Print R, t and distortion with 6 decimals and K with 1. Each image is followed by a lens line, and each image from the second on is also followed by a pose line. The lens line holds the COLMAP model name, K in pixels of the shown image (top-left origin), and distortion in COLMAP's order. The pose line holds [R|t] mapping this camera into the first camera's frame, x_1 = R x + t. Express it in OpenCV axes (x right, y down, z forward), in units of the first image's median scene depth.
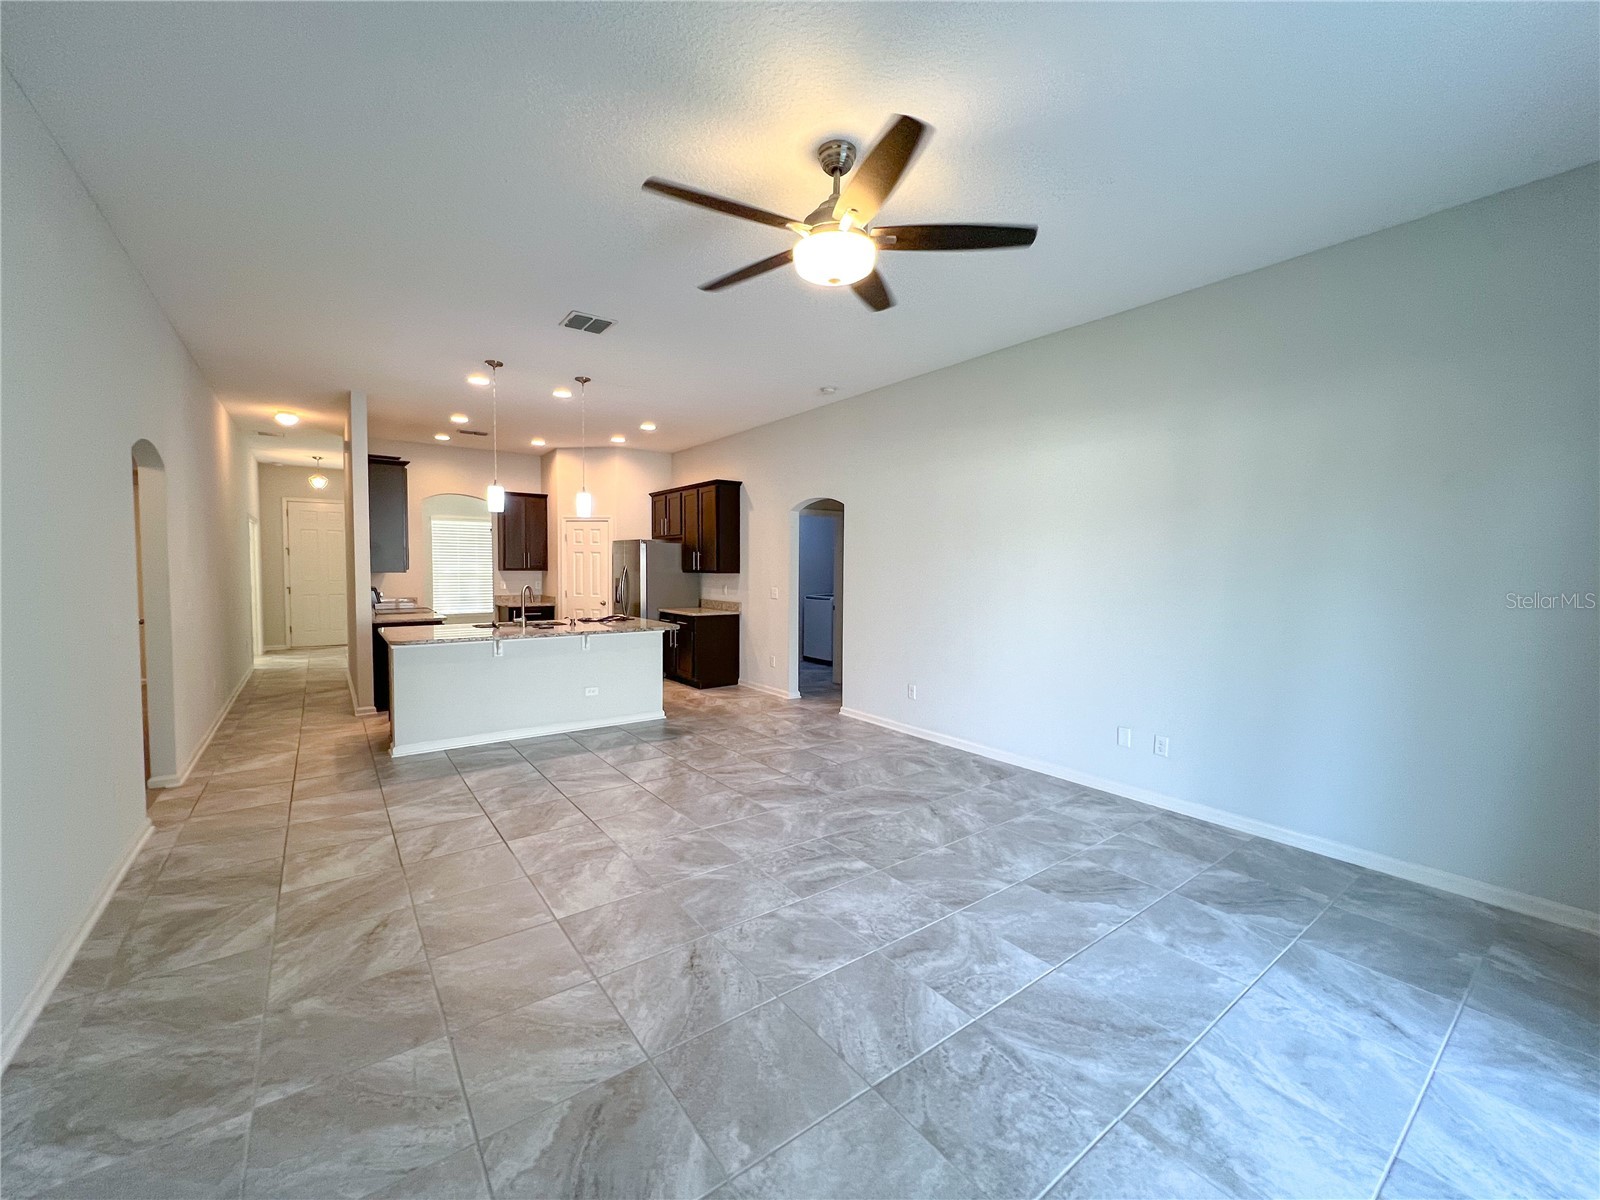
lens RADIAL K [[640.2, 0, 813.4], [0, 640.2, 606.7], [0, 0, 1]] dist [0.002246, -0.000689]
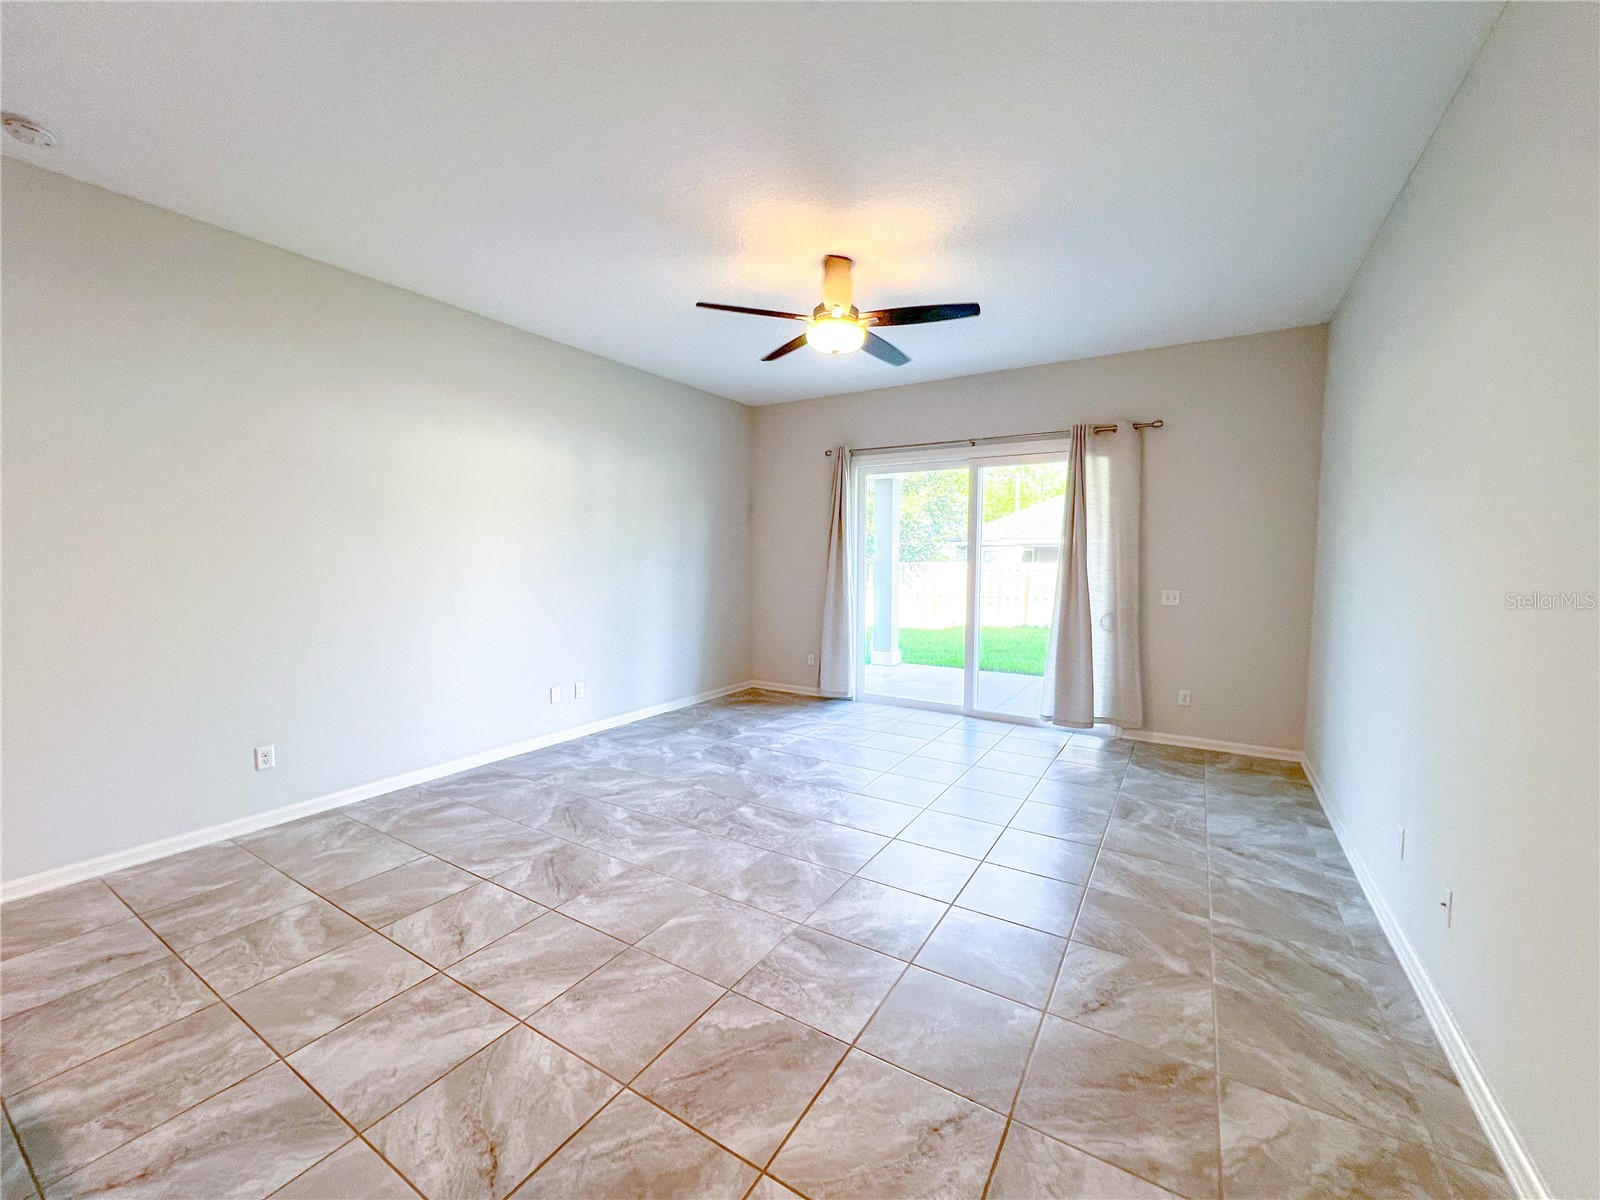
lens RADIAL K [[640.3, 0, 793.4], [0, 640.3, 596.8], [0, 0, 1]] dist [0.002032, 0.000088]
pose [[-0.347982, -0.067742, 0.935050, -0.973902], [0.048381, 0.994759, 0.090073, -0.080195], [-0.936252, 0.076582, -0.342881, 1.223428]]
